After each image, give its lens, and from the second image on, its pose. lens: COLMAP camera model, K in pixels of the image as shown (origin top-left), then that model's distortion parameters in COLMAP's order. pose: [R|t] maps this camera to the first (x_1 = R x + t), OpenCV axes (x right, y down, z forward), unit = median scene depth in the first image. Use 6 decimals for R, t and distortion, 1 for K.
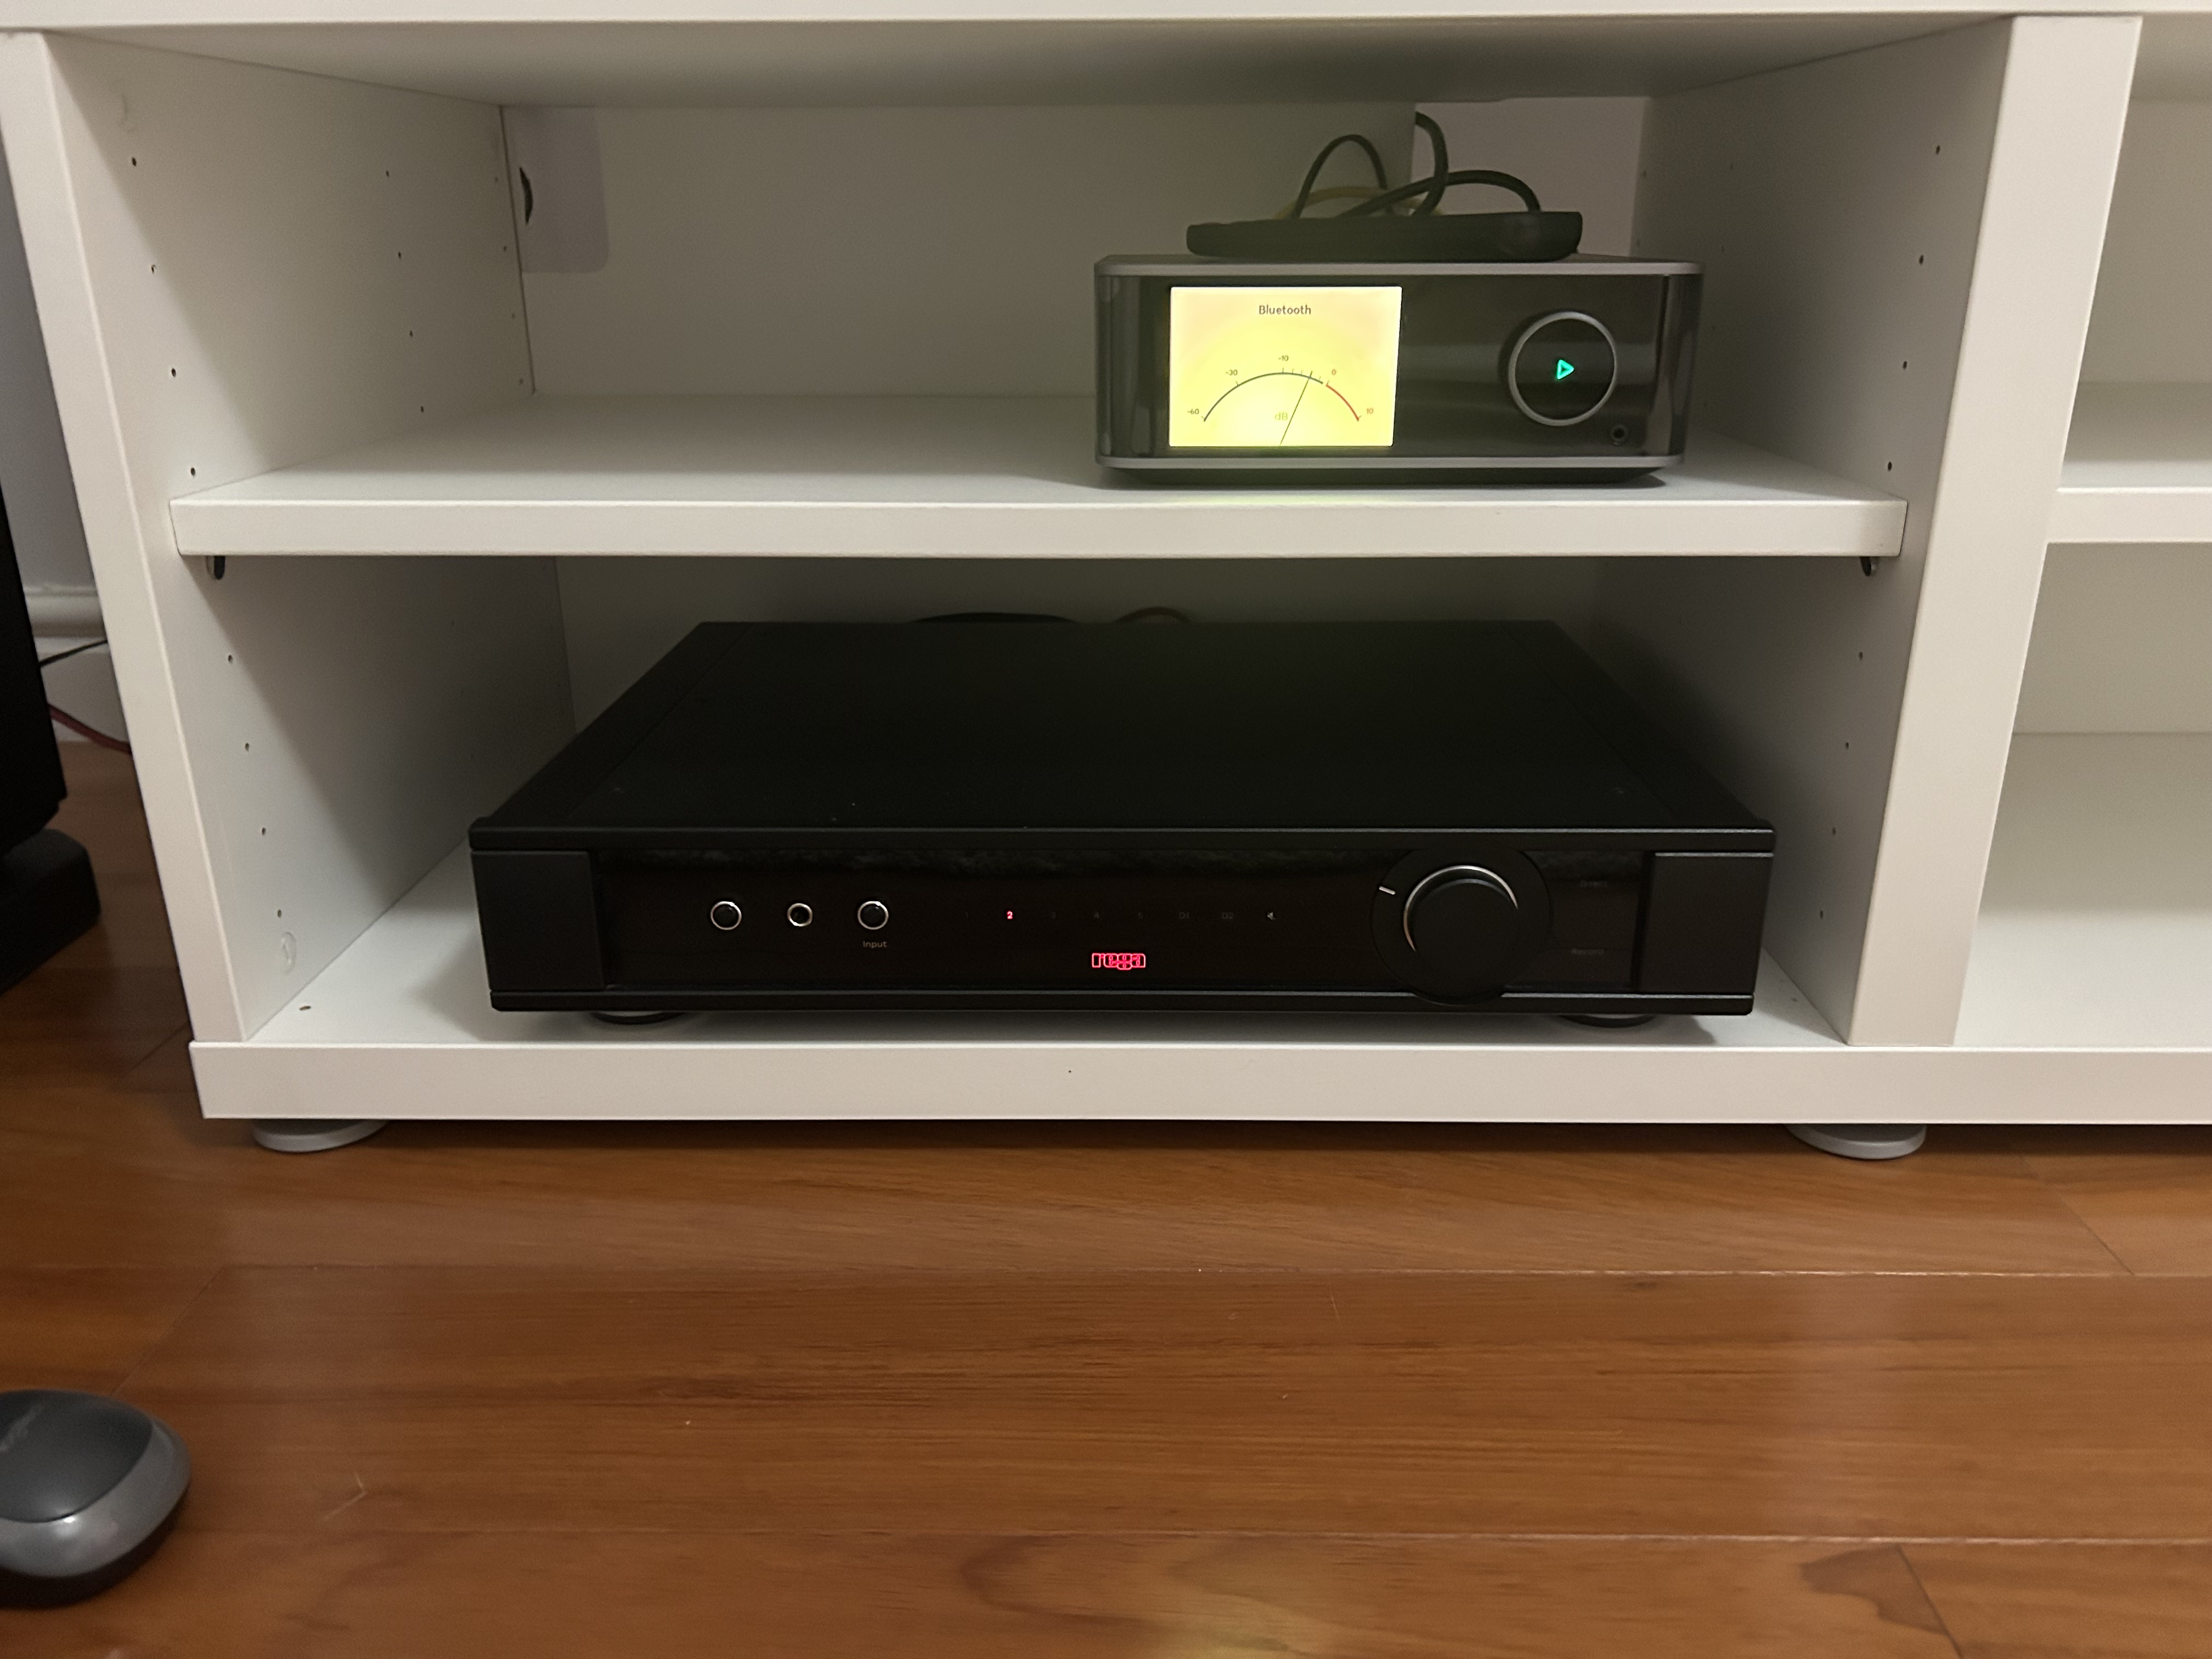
lens RADIAL K [[1687.1, 0, 1106.0], [0, 1687.1, 829.5], [0, 0, 1]] dist [0.000215, -0.001531]
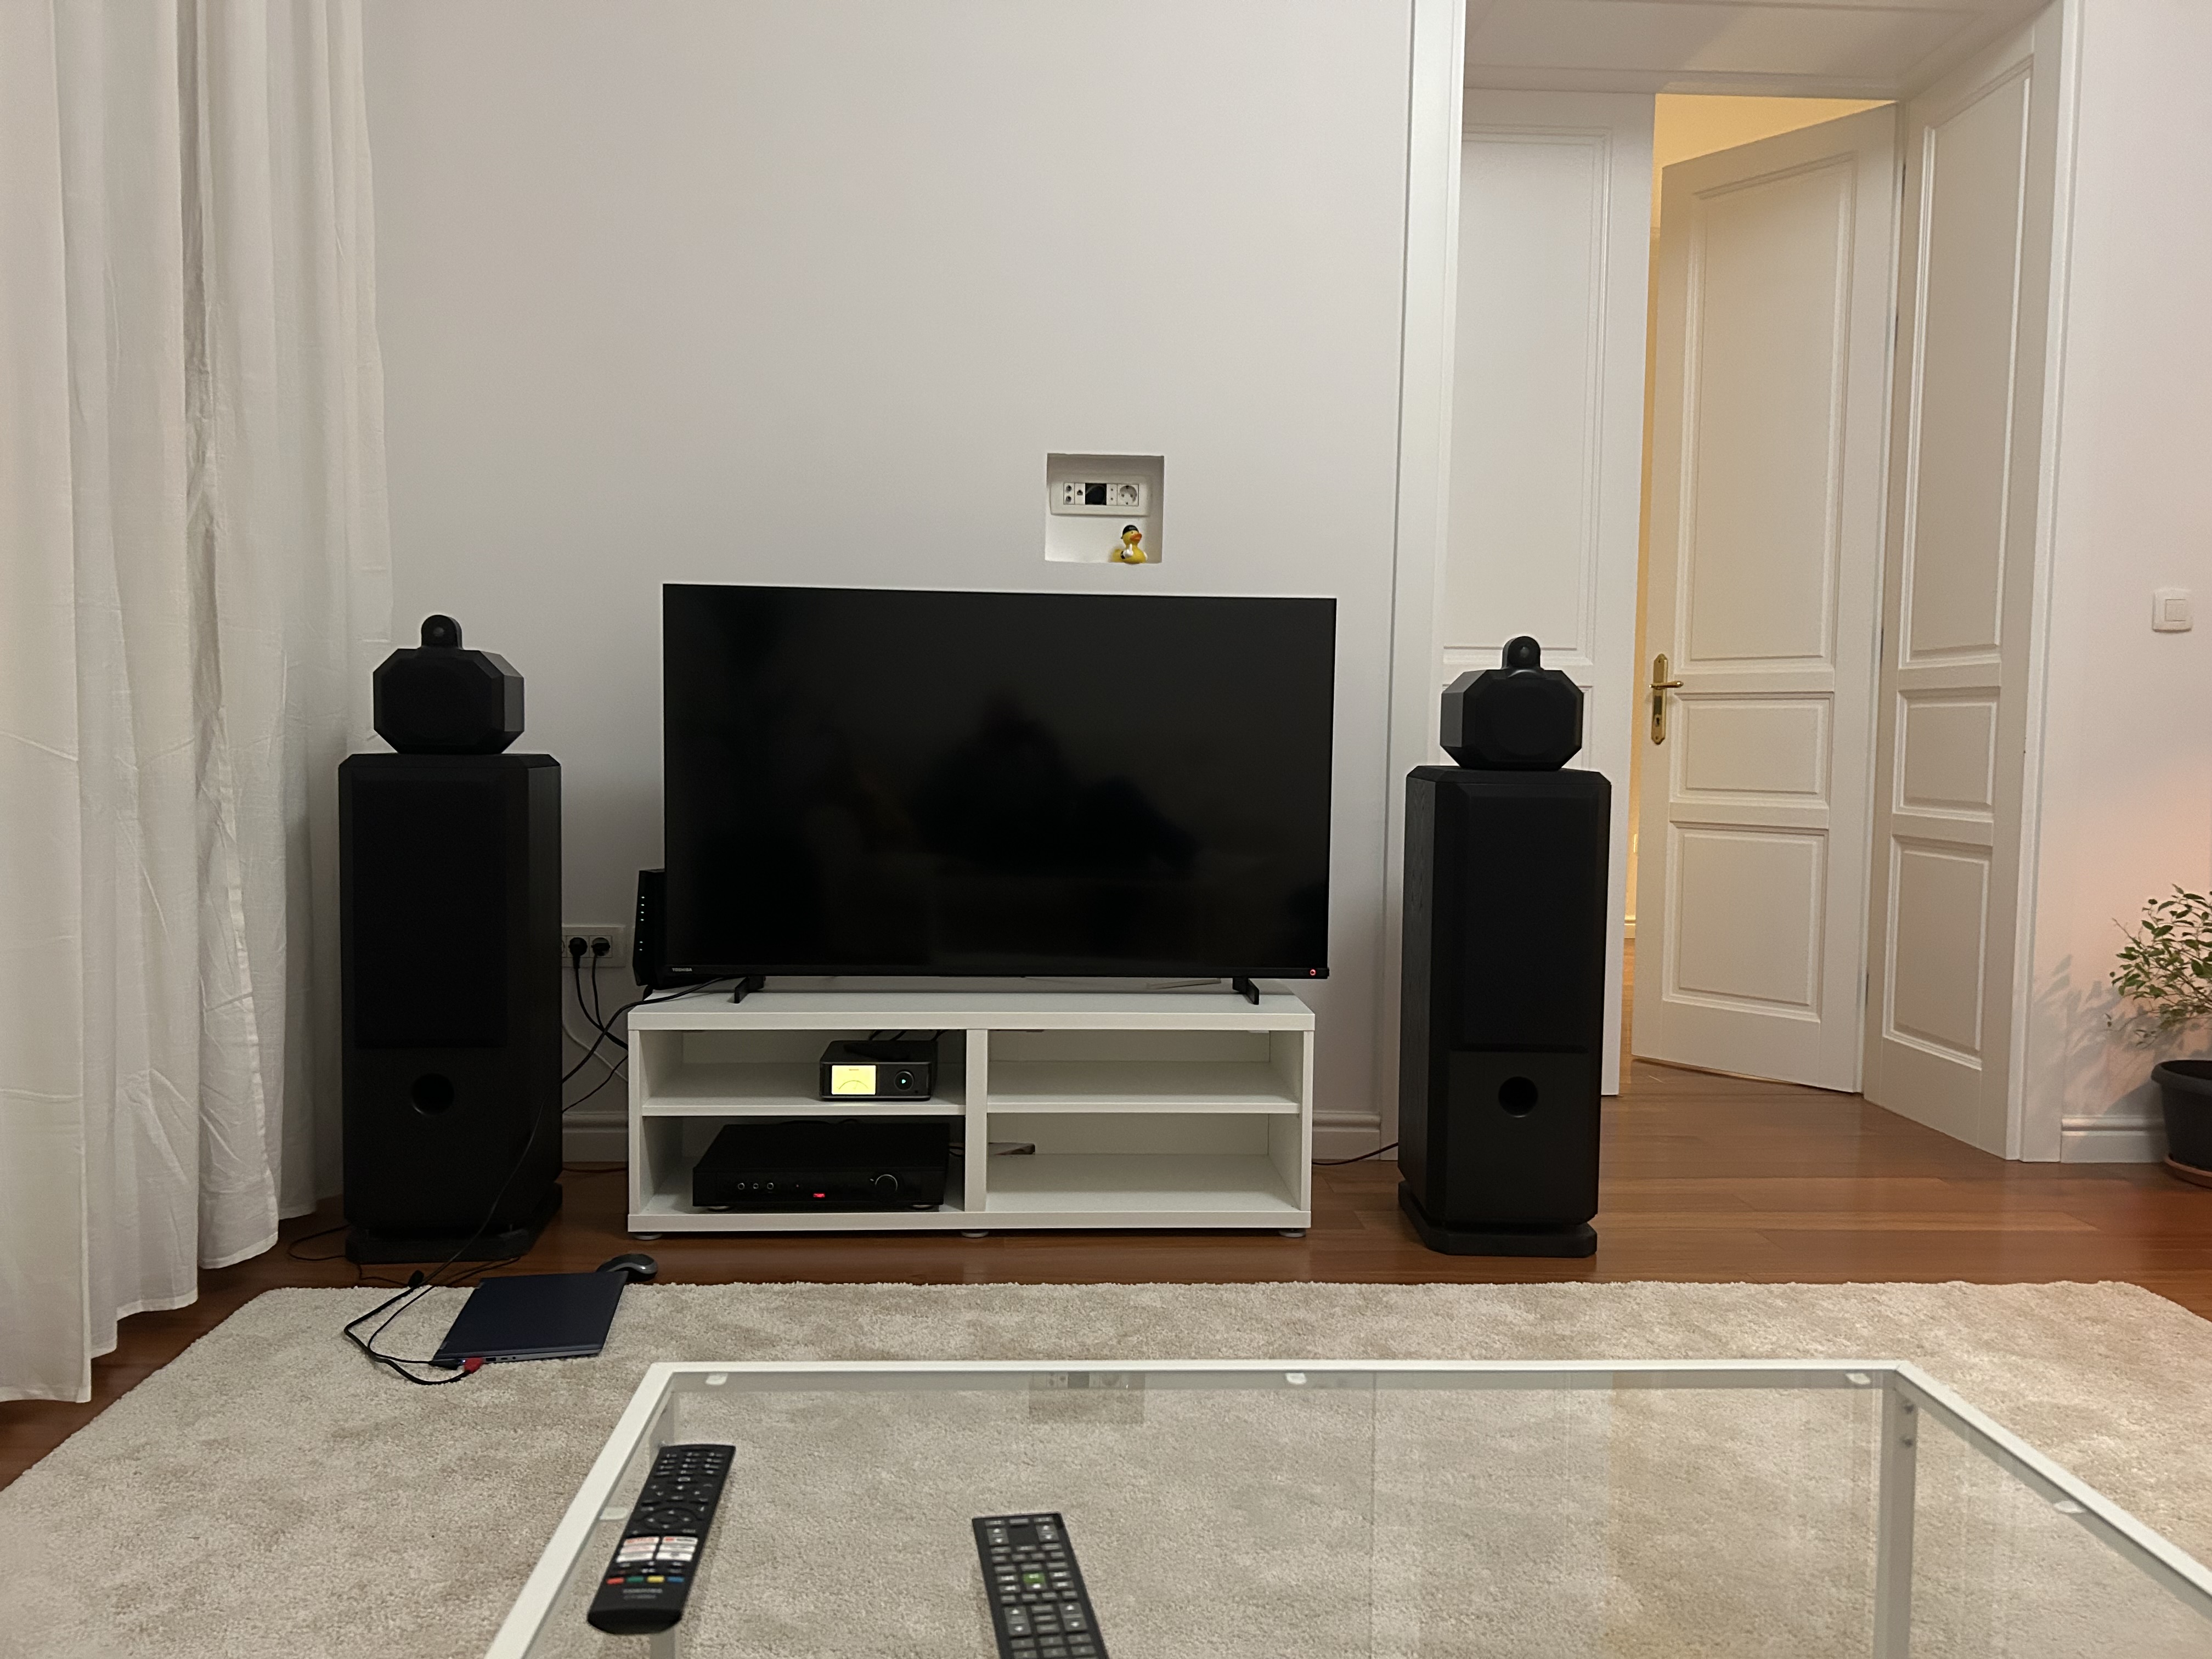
lens RADIAL K [[1687.1, 0, 1106.0], [0, 1687.1, 829.5], [0, 0, 1]] dist [0.000215, -0.001531]
pose [[0.996927, 0.012064, 0.077406, 0.460900], [0.010615, 0.958159, -0.286039, 0.484205], [-0.077618, 0.285981, 0.955086, -4.226682]]
